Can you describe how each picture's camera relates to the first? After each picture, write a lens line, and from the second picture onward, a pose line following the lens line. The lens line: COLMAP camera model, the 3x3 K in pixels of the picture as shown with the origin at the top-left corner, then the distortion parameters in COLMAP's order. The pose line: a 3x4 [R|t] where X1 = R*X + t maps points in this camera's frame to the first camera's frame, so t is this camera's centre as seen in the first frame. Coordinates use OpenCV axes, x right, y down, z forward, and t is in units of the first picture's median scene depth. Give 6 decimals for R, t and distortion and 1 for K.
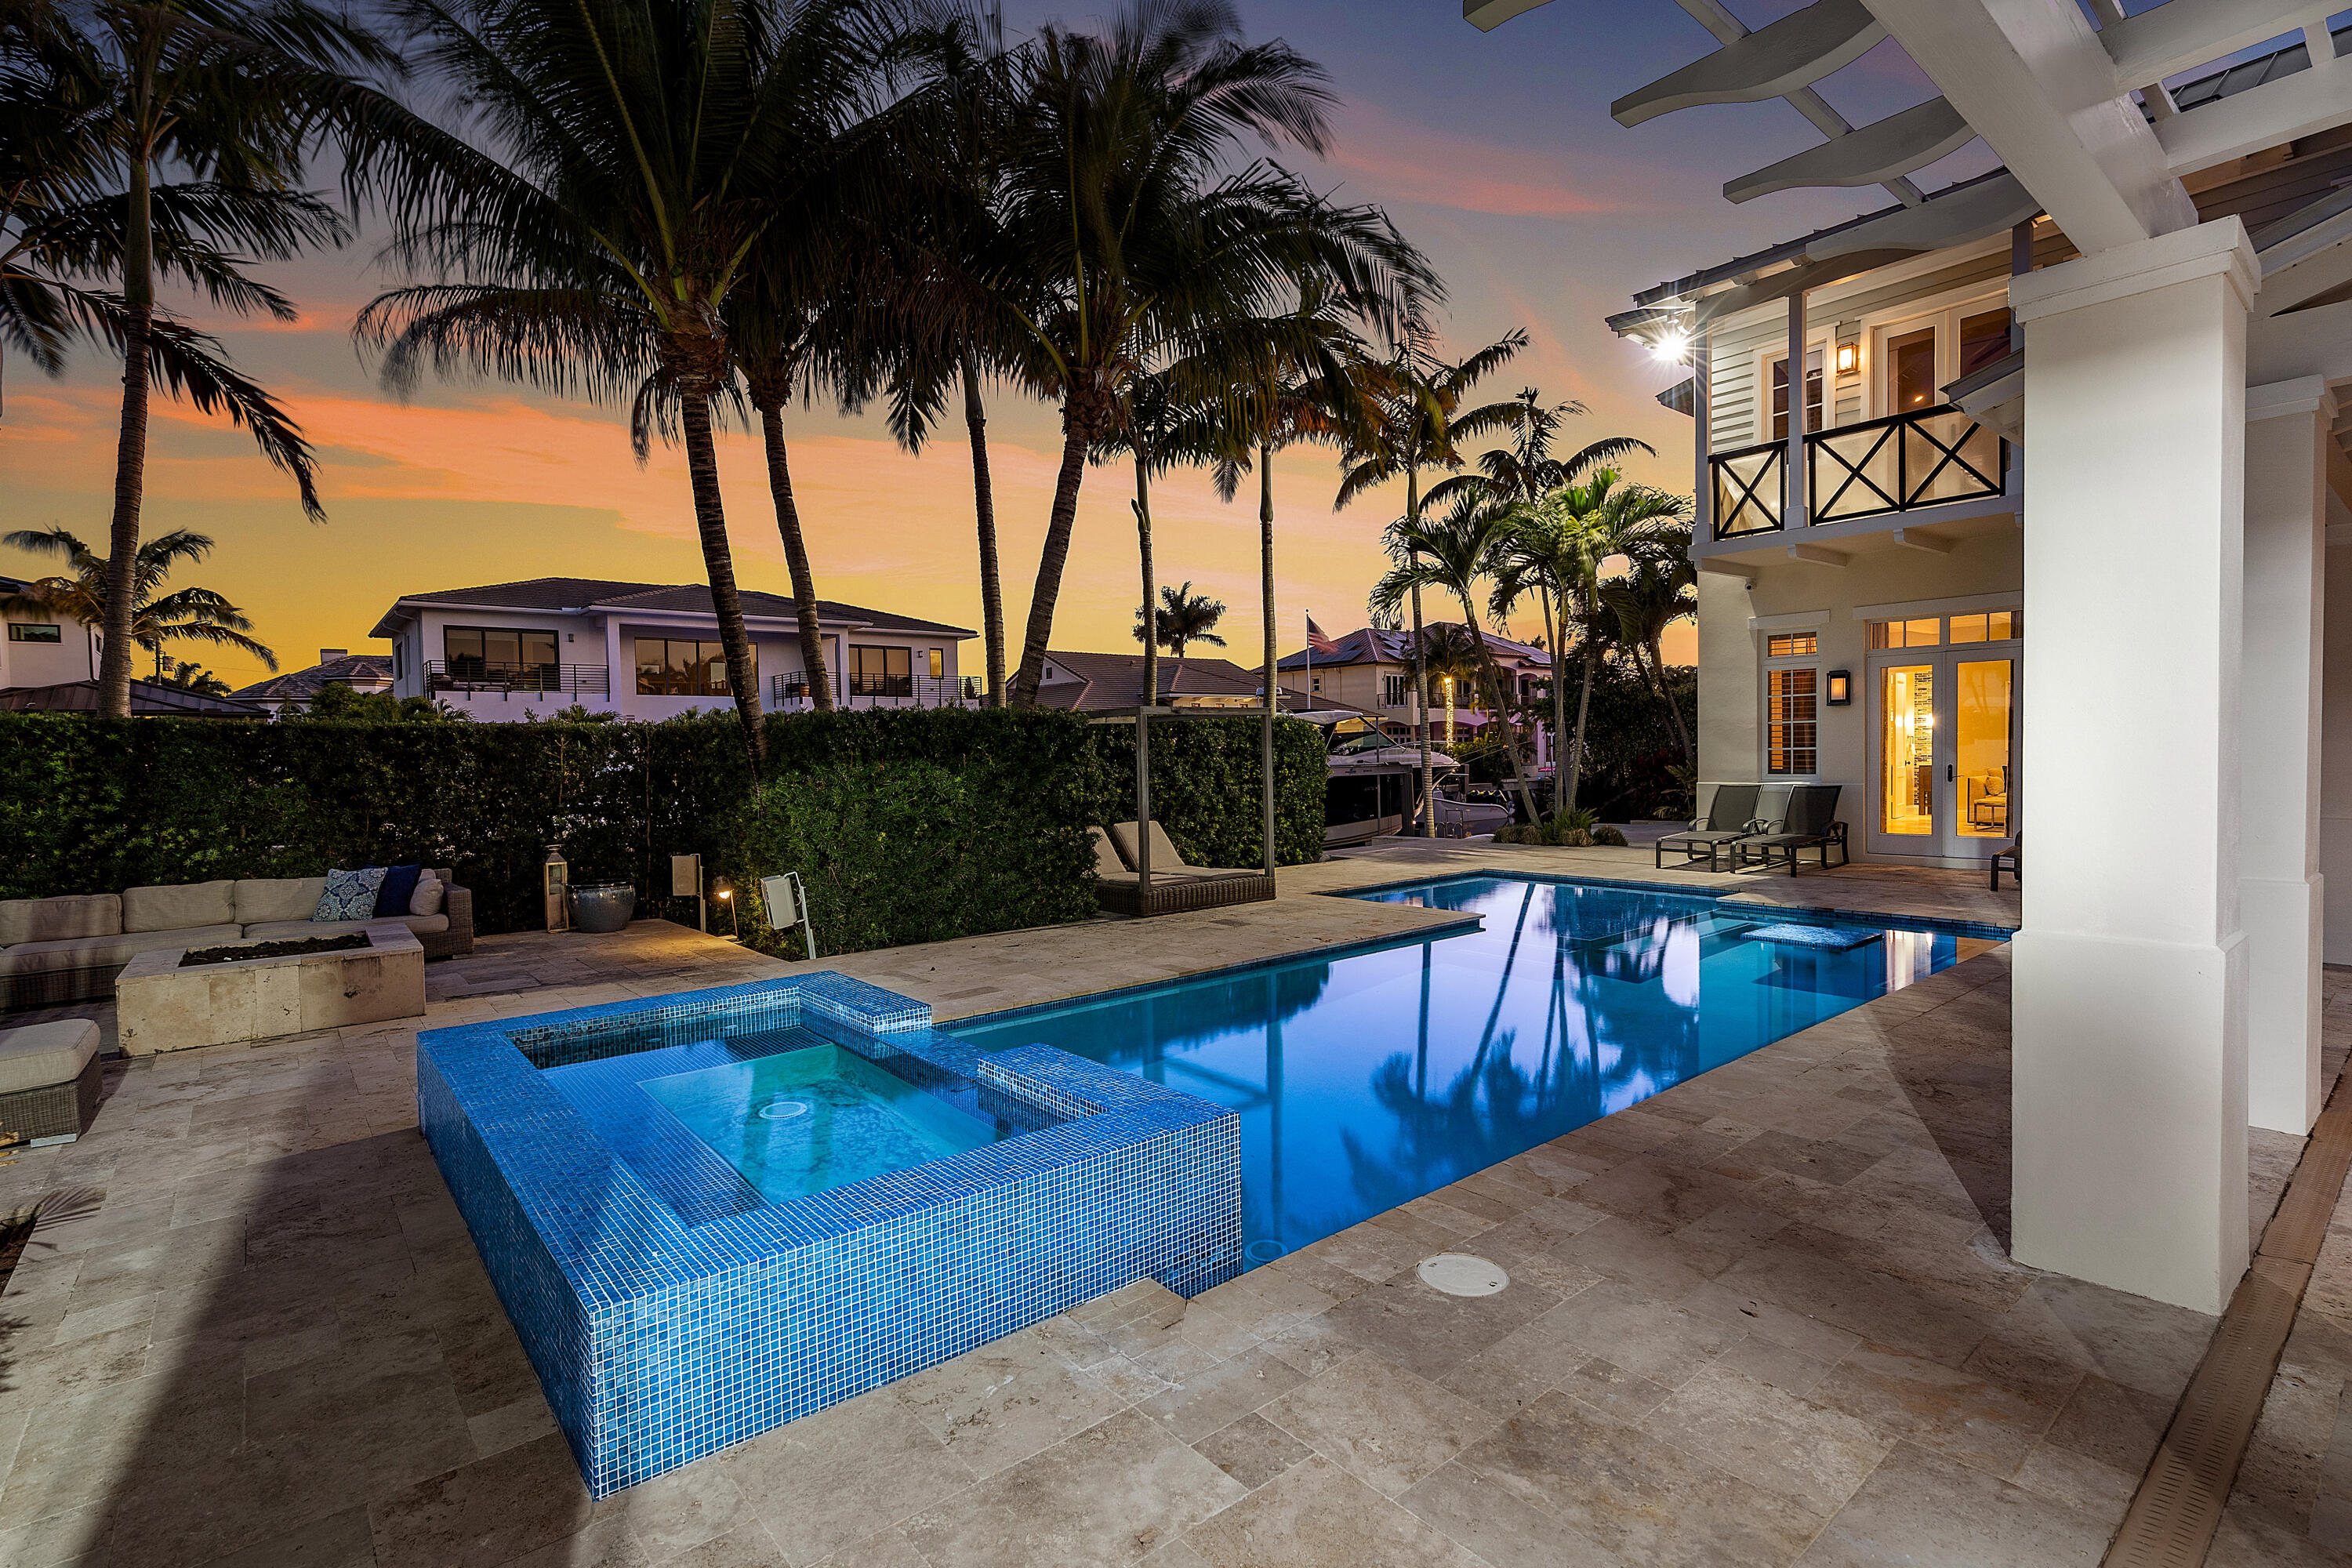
lens RADIAL K [[1096.1, 0, 1169.1], [0, 1096.1, 779.6], [0, 0, 1]] dist [0.001452, 0.002397]
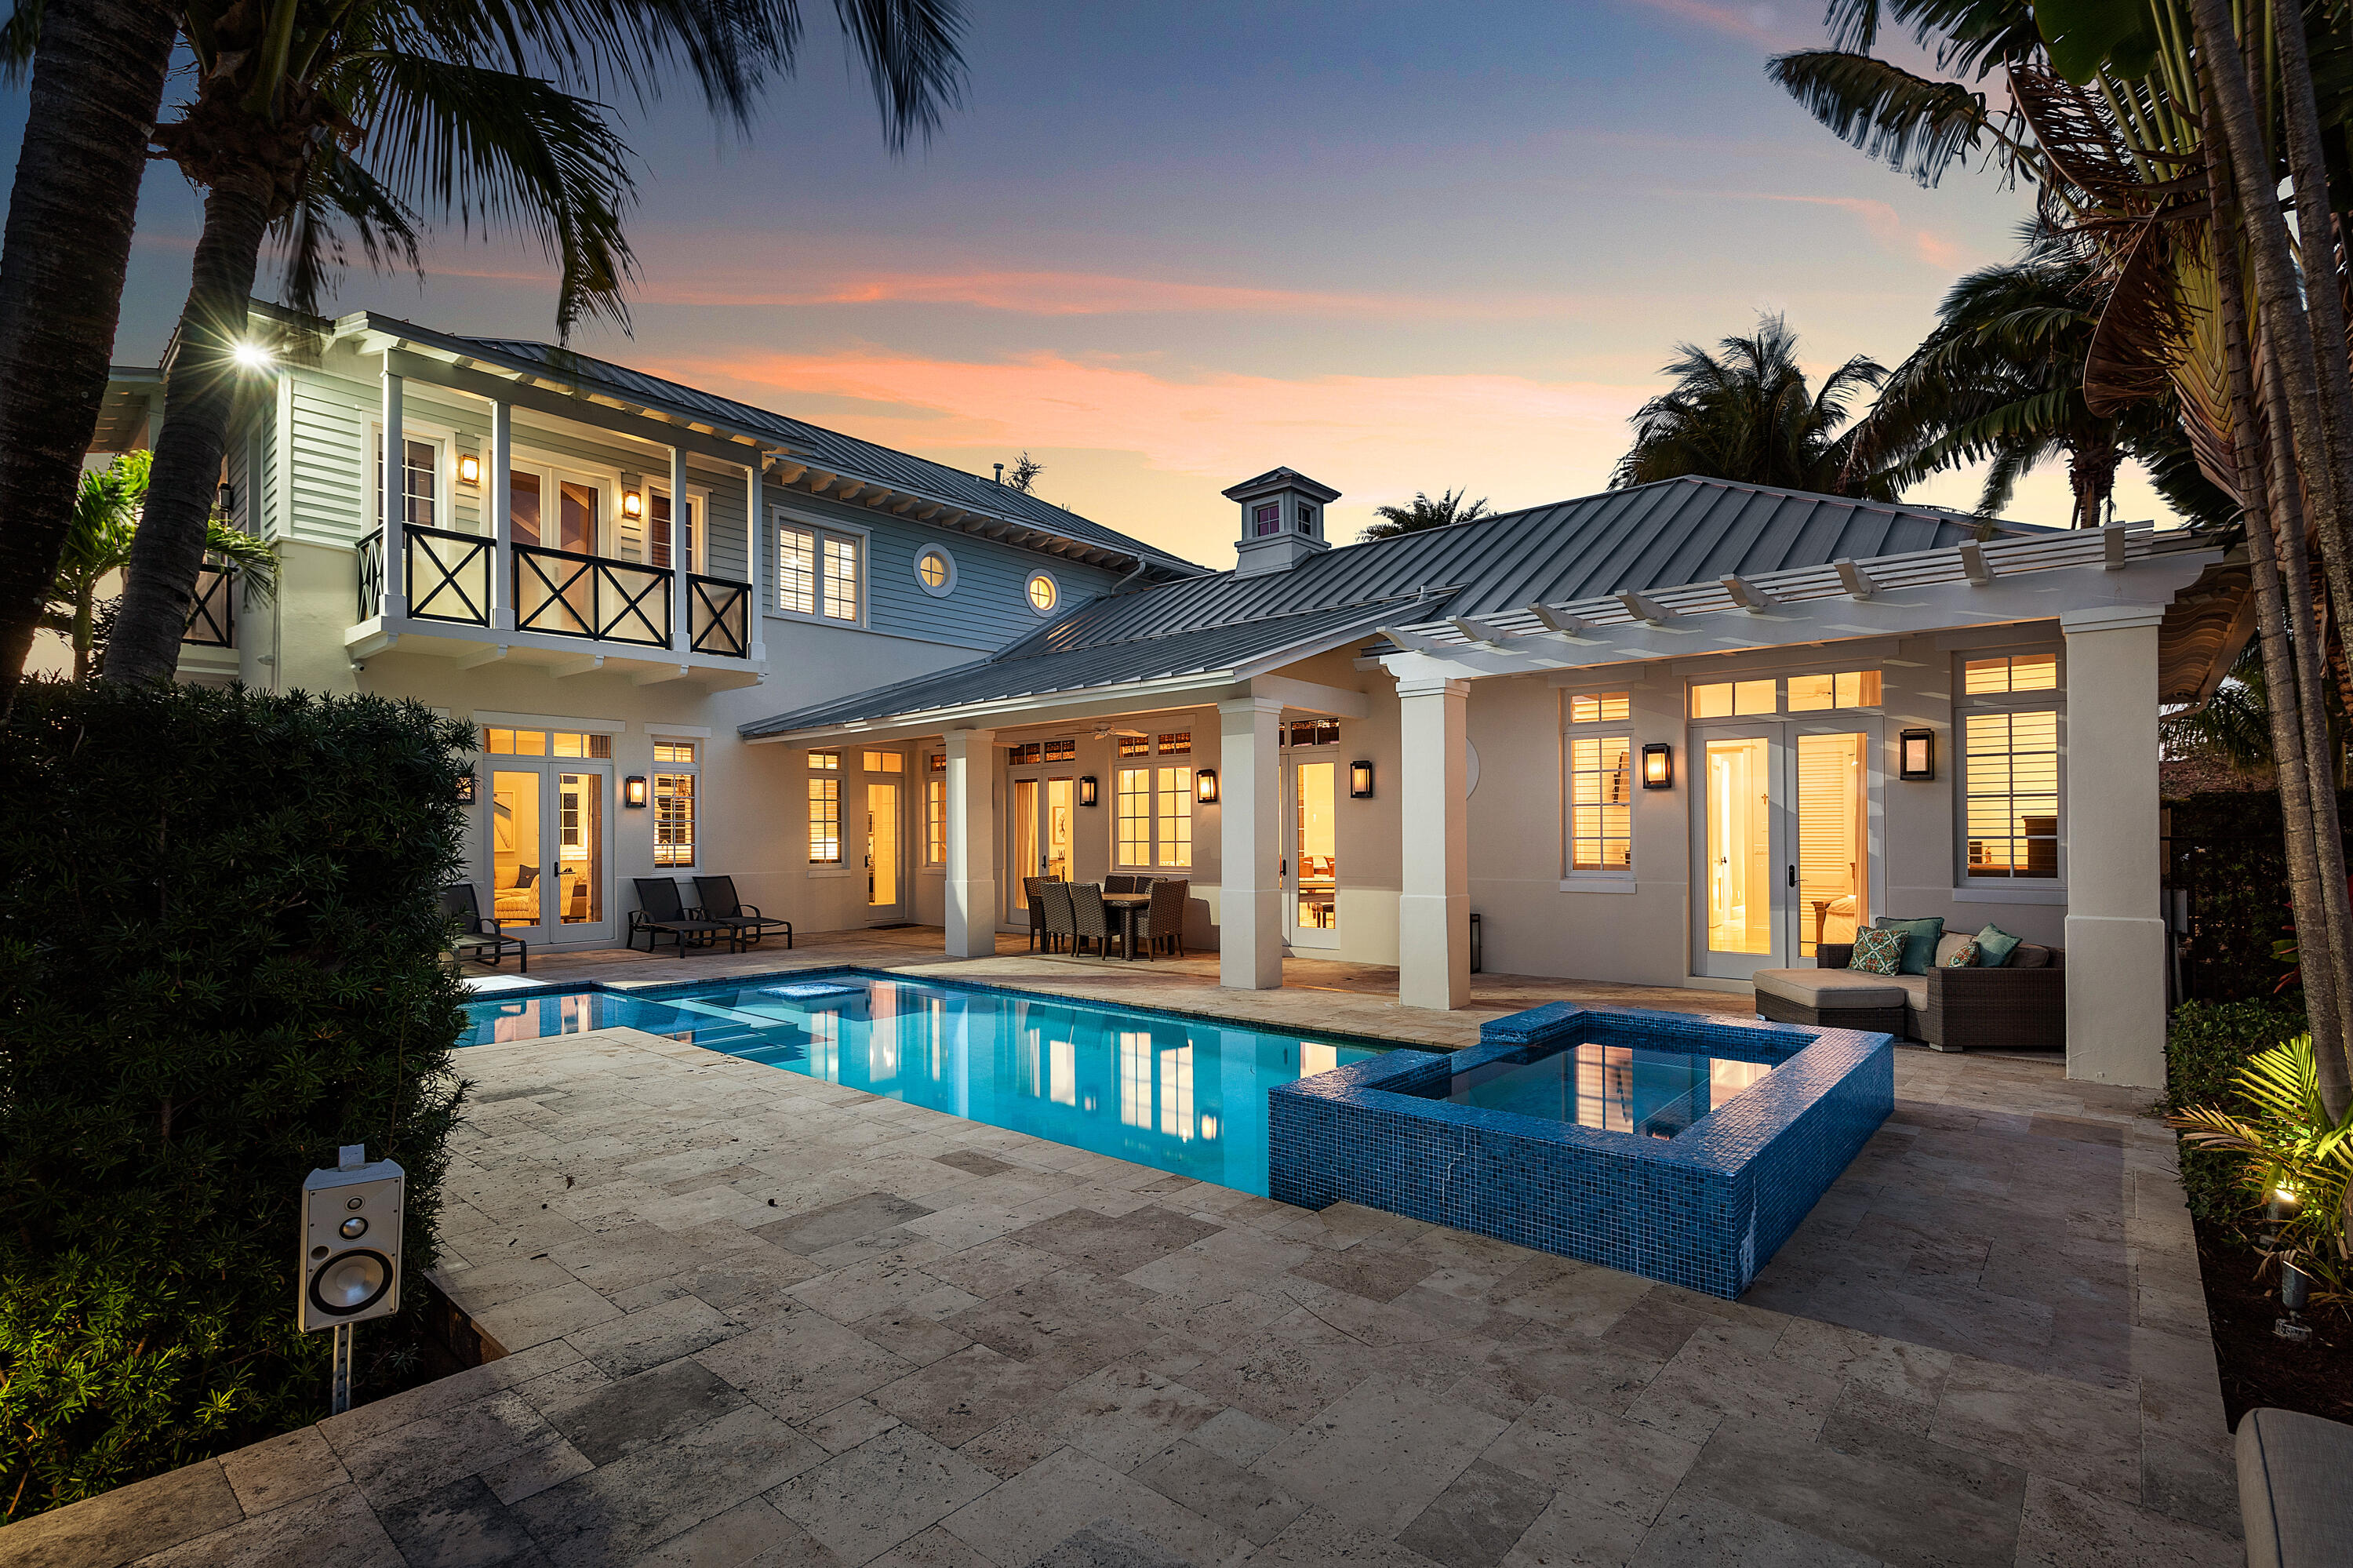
lens RADIAL K [[1083.0, 0, 1171.5], [0, 1083.0, 831.1], [0, 0, 1]] dist [-0.001196, 0.000103]
pose [[-0.146213, 0.031272, 0.988759, -0.499030], [0.044125, 0.998712, -0.025062, 0.009337], [-0.988269, 0.039965, -0.147404, 0.543430]]
